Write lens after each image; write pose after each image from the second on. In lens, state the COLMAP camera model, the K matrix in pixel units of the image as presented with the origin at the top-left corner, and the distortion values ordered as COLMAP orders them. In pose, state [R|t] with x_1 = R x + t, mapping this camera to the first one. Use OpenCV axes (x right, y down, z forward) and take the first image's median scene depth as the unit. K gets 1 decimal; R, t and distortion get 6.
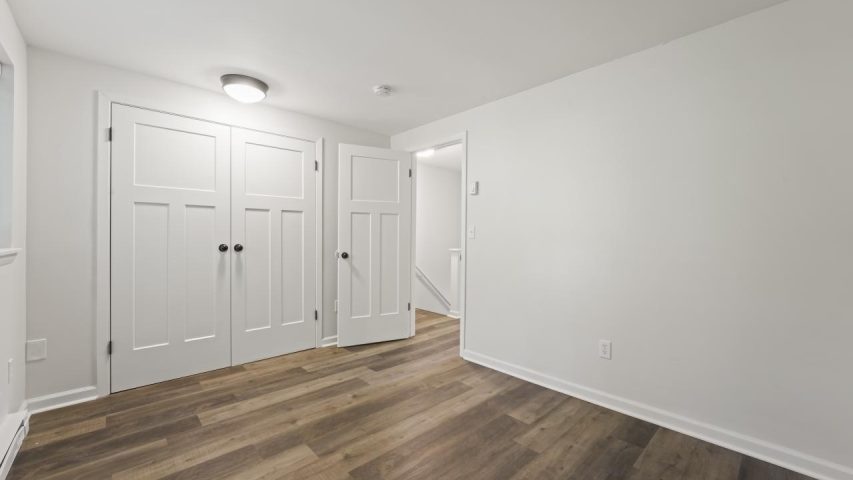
lens RADIAL K [[342.5, 0, 426.5], [0, 342.5, 240.0], [0, 0, 1]] dist [-0.010616, -0.000062]
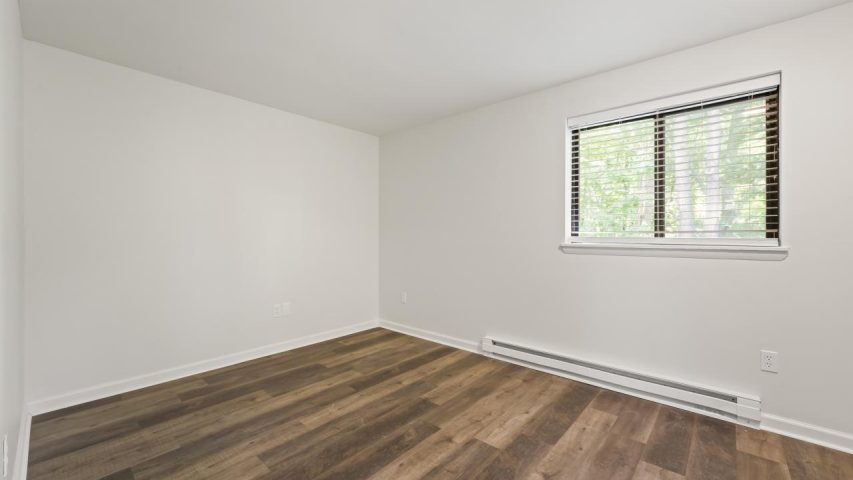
lens RADIAL K [[342.5, 0, 426.5], [0, 342.5, 240.0], [0, 0, 1]] dist [-0.010616, -0.000062]
pose [[-0.996134, -0.004442, -0.087733, -0.061630], [-0.006025, 0.999824, 0.017784, -0.008664], [0.087639, 0.018244, -0.995985, 1.963643]]
